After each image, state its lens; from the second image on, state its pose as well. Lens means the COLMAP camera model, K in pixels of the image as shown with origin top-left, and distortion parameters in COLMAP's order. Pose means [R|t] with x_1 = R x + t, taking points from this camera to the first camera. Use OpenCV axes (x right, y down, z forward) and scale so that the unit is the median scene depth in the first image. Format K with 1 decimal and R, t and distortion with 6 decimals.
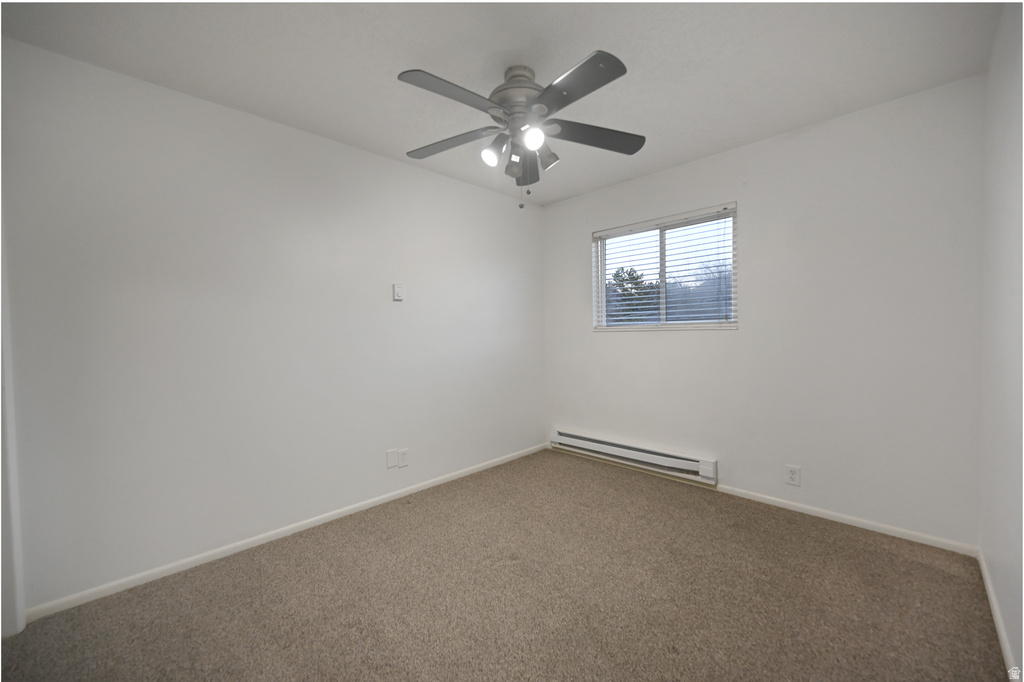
lens RADIAL K [[402.6, 0, 513.4], [0, 402.6, 342.9], [0, 0, 1]] dist [-0.000147, 0.000297]
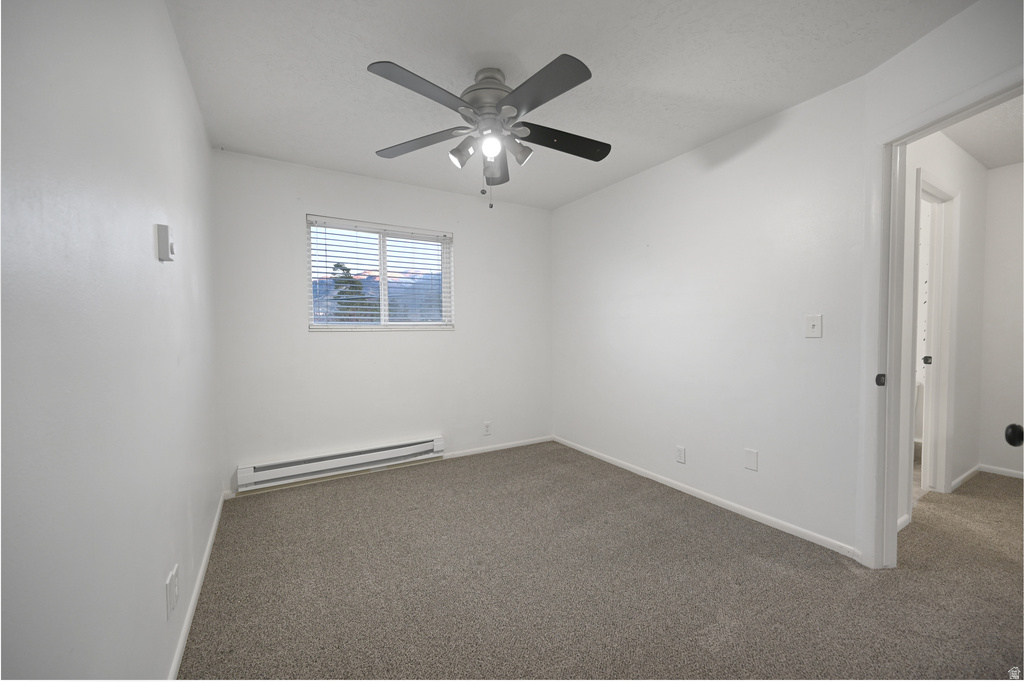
lens RADIAL K [[402.6, 0, 513.4], [0, 402.6, 342.9], [0, 0, 1]] dist [-0.000147, 0.000297]
pose [[0.240323, -0.017751, 0.970531, -0.608374], [0.028830, 0.999522, 0.011143, -0.002206], [-0.970265, 0.025302, 0.240720, 0.449655]]
